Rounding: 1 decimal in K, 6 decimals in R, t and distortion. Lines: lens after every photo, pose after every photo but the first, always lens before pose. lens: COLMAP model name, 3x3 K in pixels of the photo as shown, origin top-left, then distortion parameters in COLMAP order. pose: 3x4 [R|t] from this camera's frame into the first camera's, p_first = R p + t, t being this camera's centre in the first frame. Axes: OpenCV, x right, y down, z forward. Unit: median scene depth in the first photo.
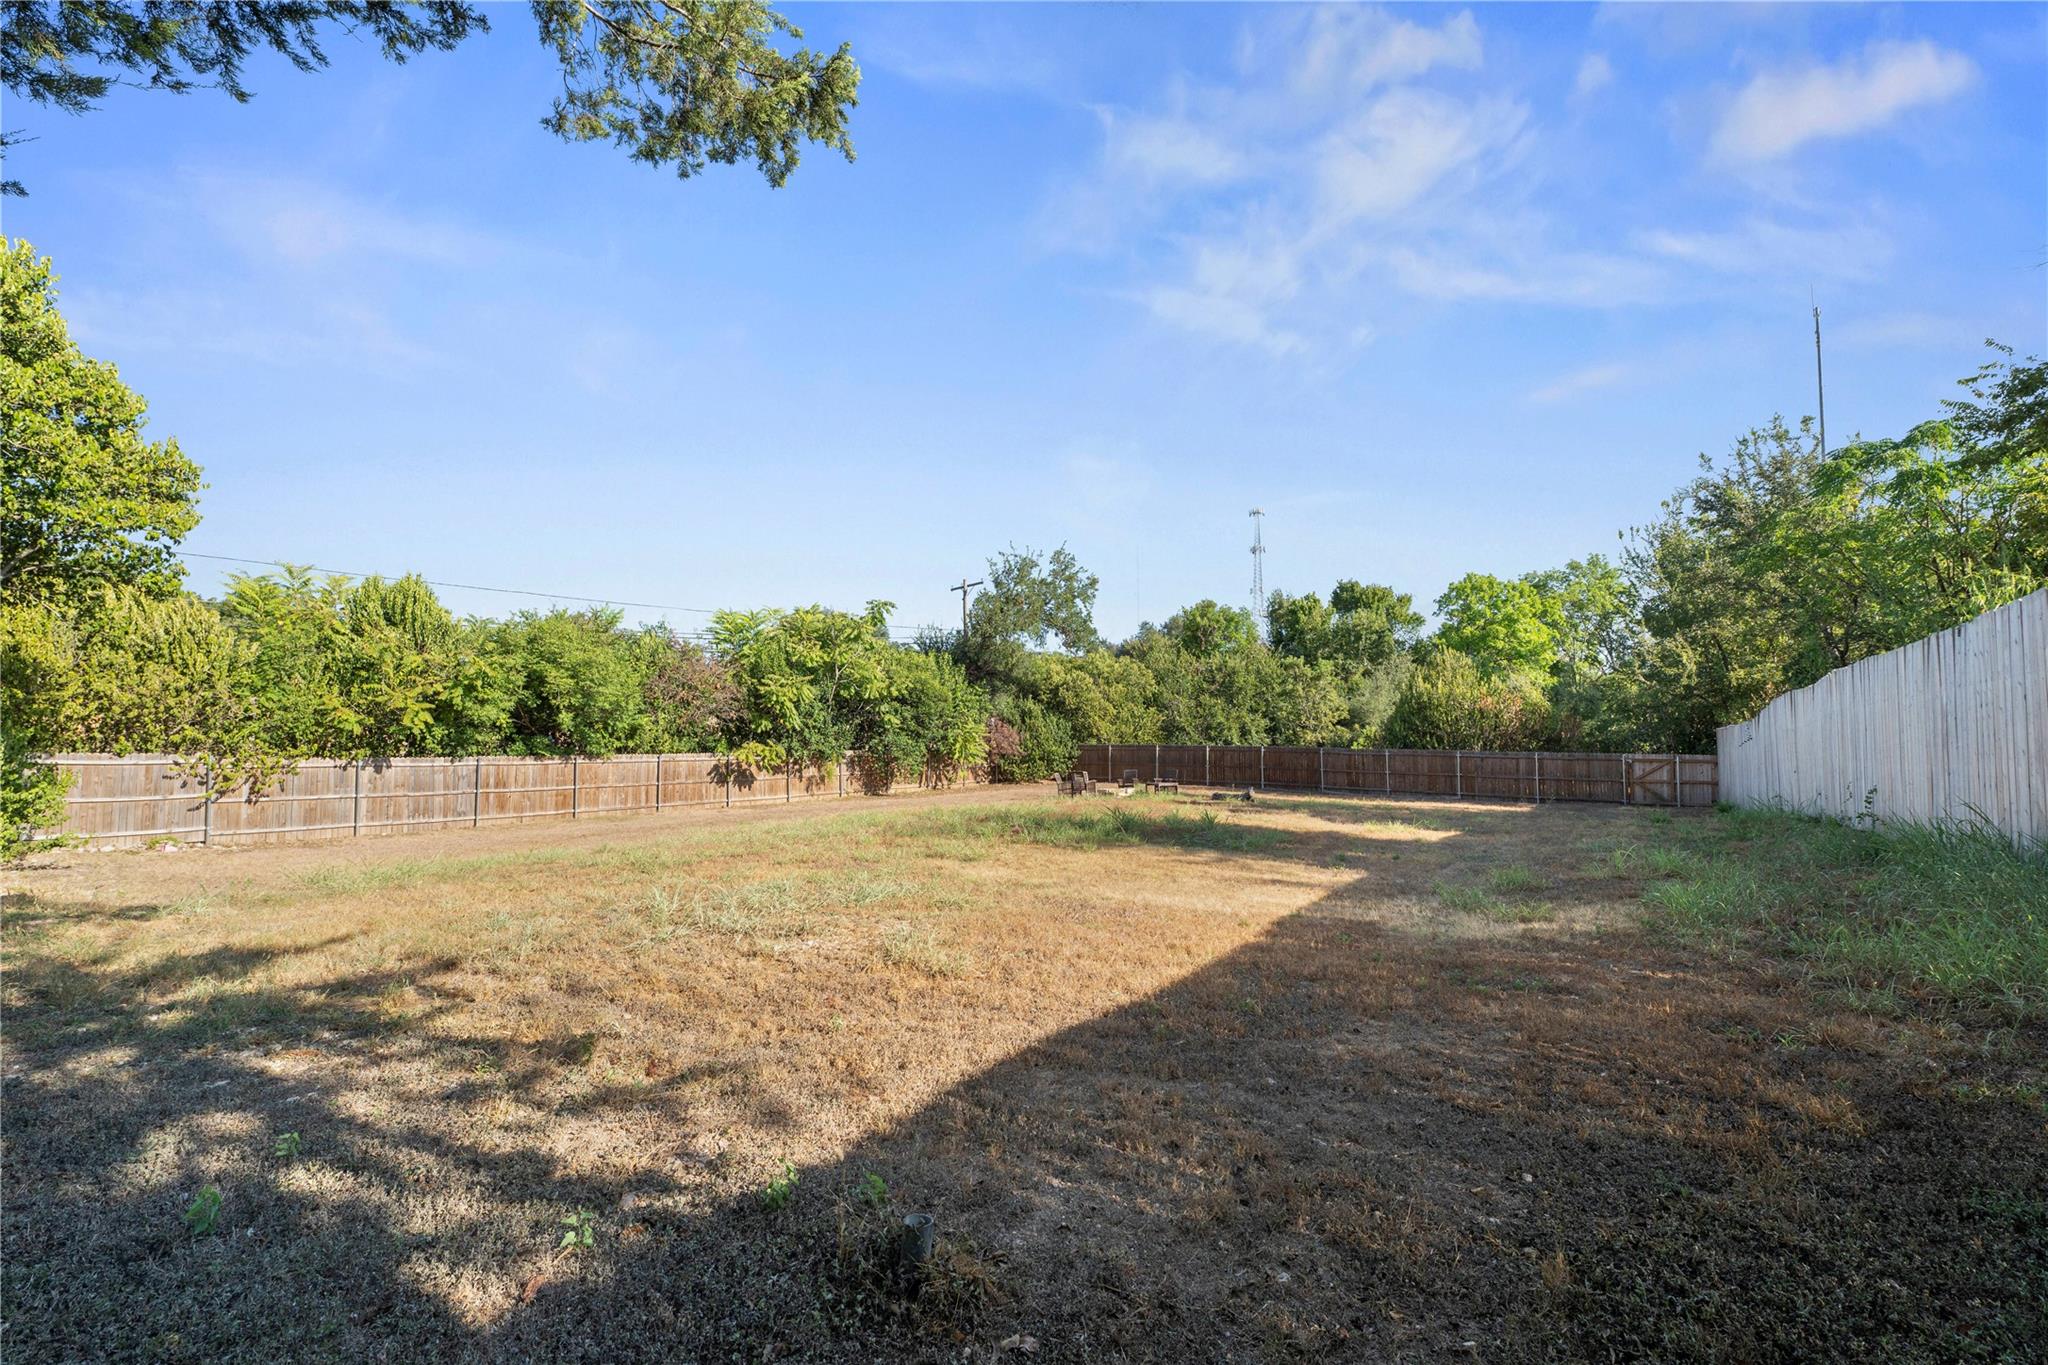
lens RADIAL K [[811.8, 0, 1031.9], [0, 811.8, 692.9], [0, 0, 1]] dist [-0.000390, -0.000064]
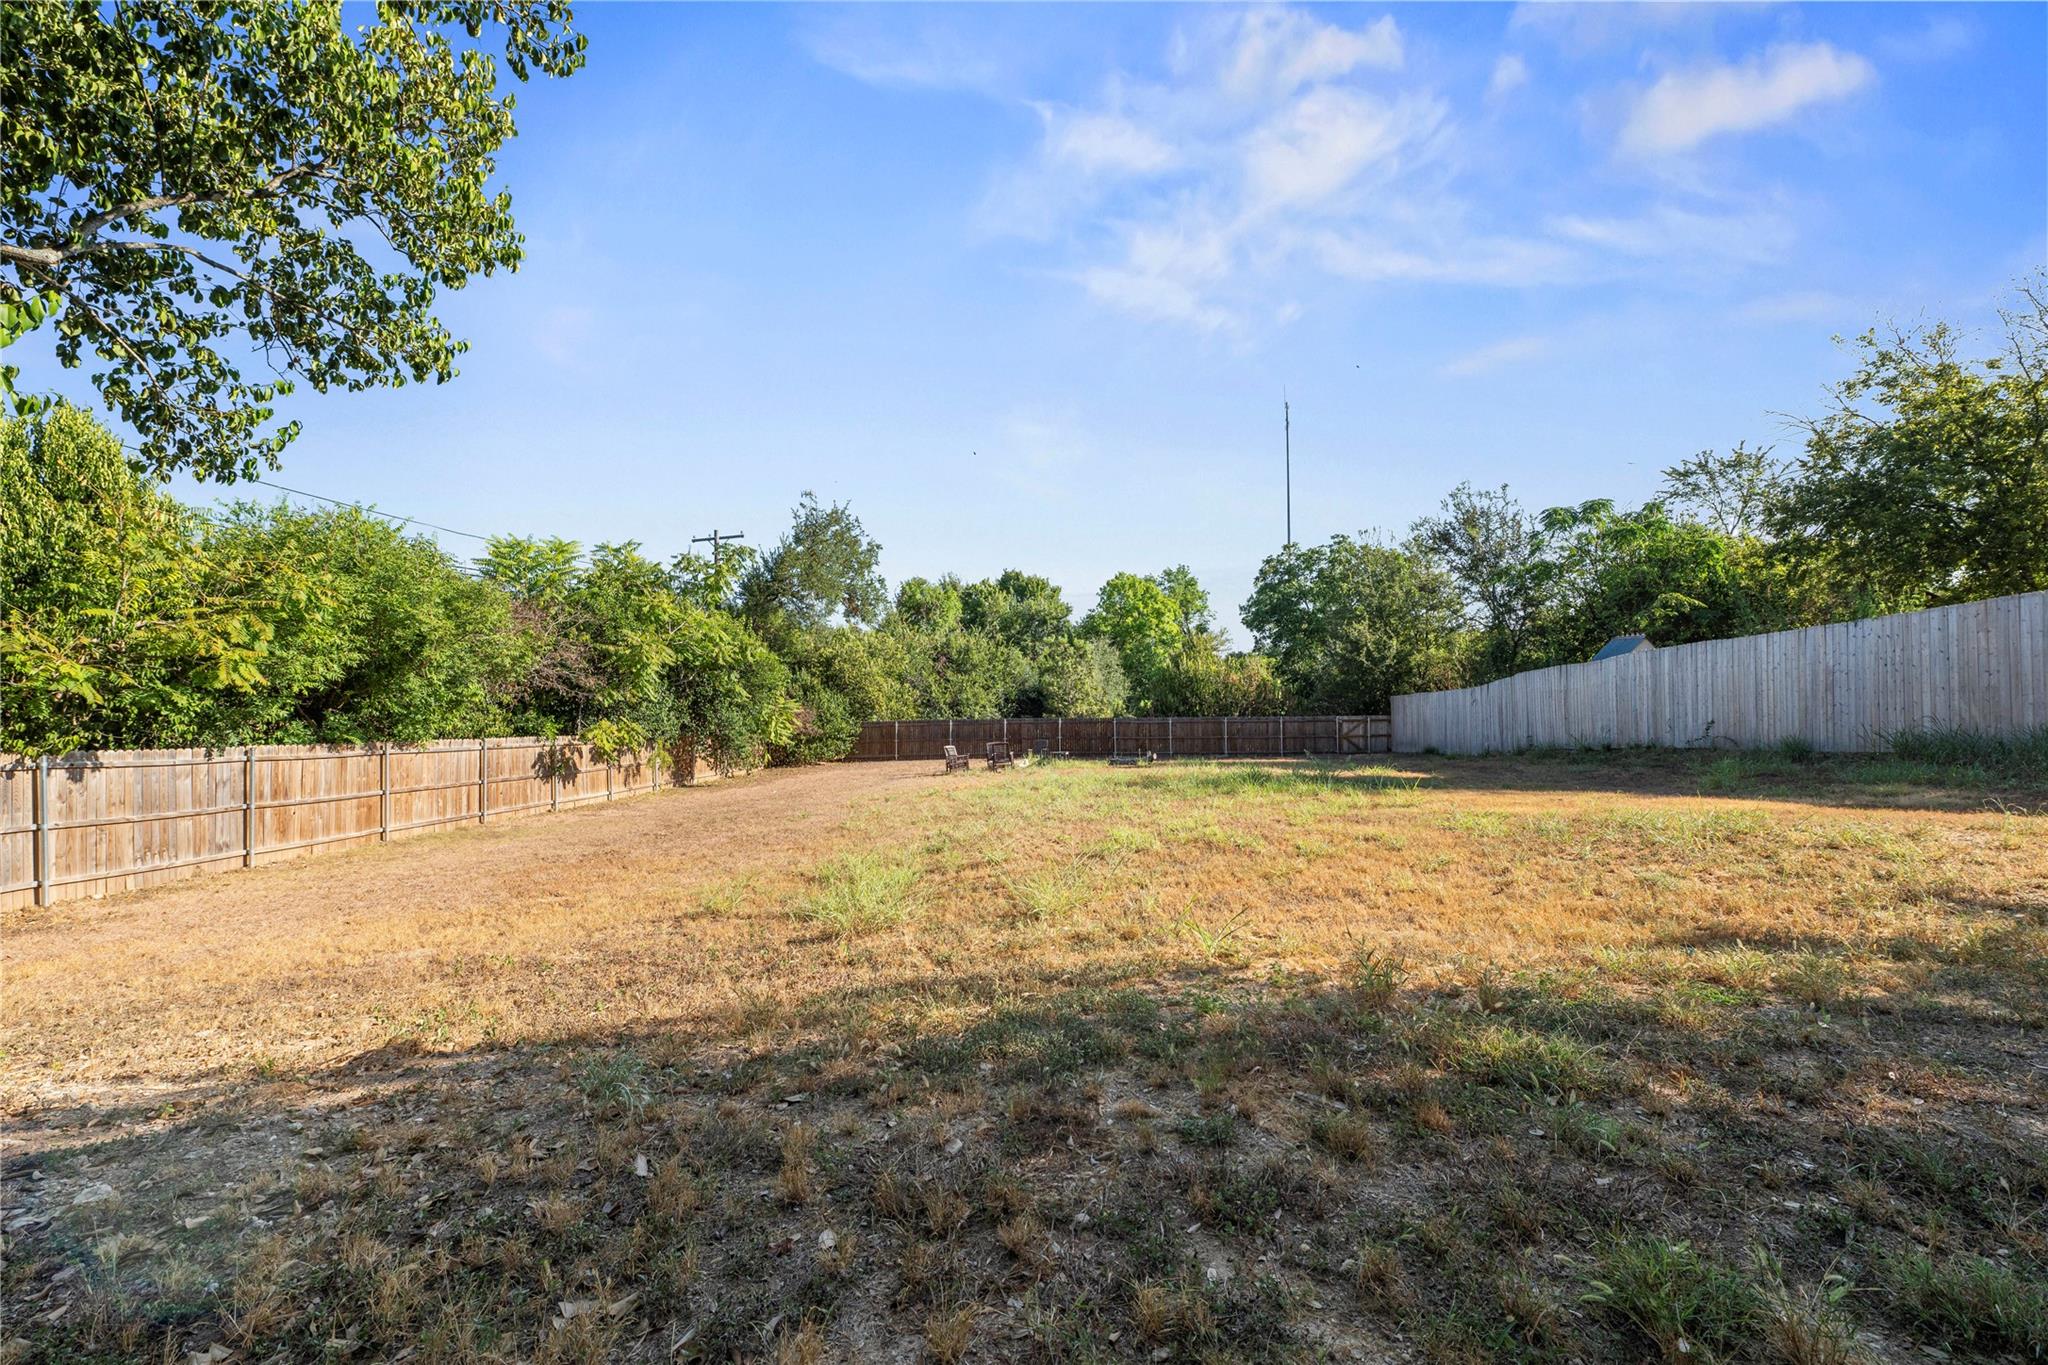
lens RADIAL K [[811.8, 0, 1031.9], [0, 811.8, 692.9], [0, 0, 1]] dist [-0.000390, -0.000064]
pose [[0.830706, -0.000634, 0.556712, -0.455399], [-0.009704, 0.999831, 0.015618, 0.022187], [-0.556628, -0.018376, 0.830559, 0.179195]]
